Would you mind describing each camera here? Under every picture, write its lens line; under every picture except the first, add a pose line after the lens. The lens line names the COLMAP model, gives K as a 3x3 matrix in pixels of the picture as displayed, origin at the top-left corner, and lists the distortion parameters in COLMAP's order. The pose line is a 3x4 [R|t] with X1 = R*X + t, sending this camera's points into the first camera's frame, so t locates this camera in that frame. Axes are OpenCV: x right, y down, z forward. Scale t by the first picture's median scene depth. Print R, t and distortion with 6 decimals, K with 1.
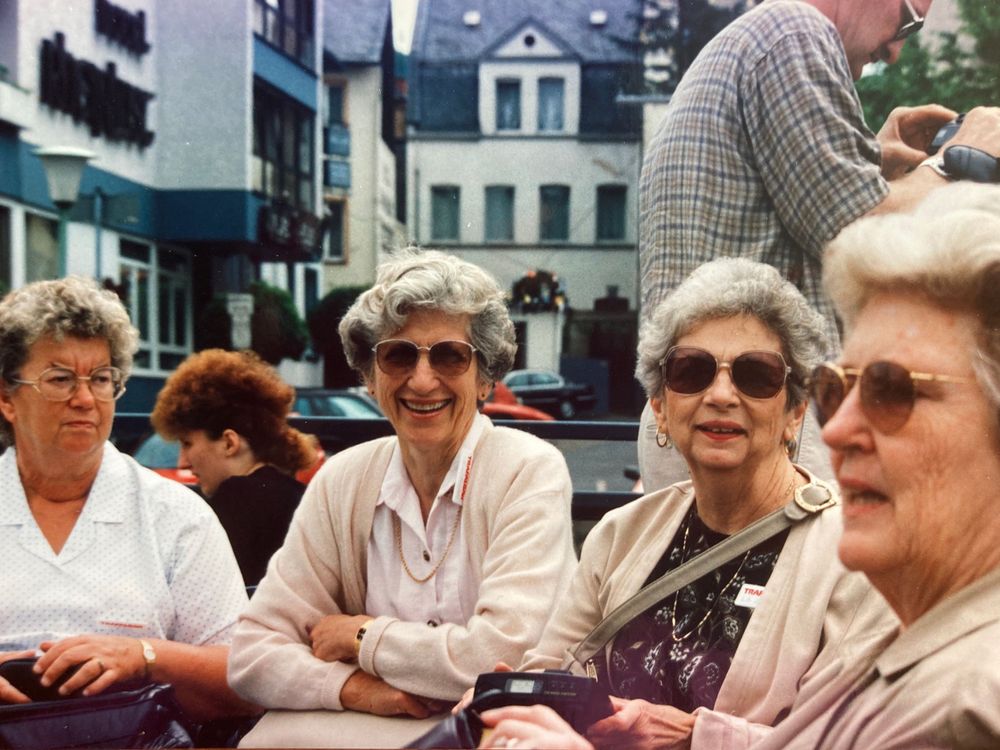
lens RADIAL K [[827.5, 0, 500.0], [0, 827.5, 375.0], [0, 0, 1]] dist [0.025062, -0.008764]
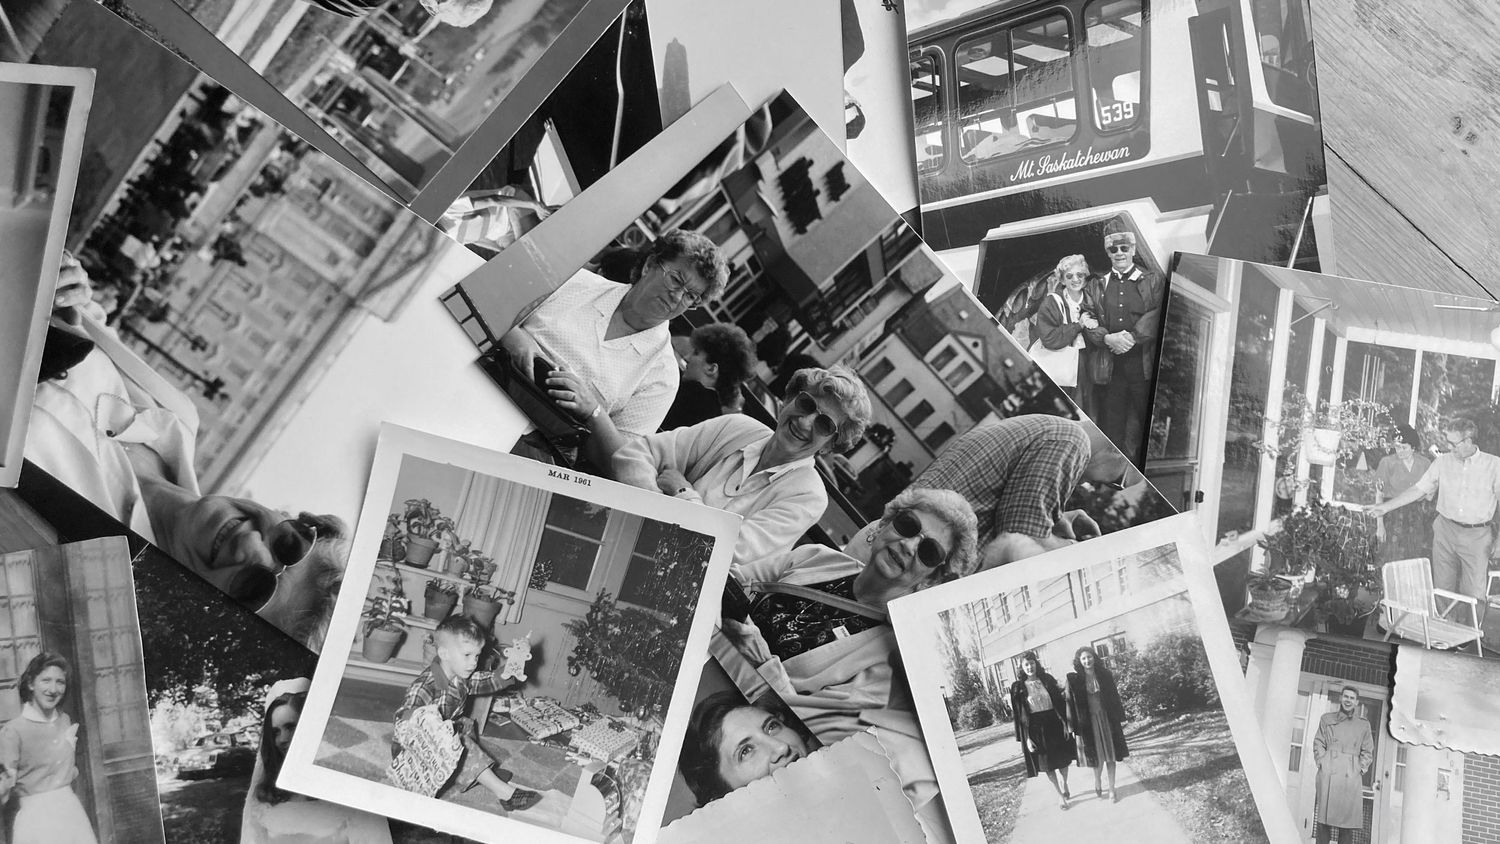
lens RADIAL K [[1177.6, 0, 750.0], [0, 1177.6, 422.0], [0, 0, 1]] dist [0.191838, -0.002112]
pose [[0.674007, 0.734773, -0.076315, 0.023789], [-0.732980, 0.678046, 0.054715, -0.047153], [0.091948, 0.019059, 0.995581, -1.681205]]
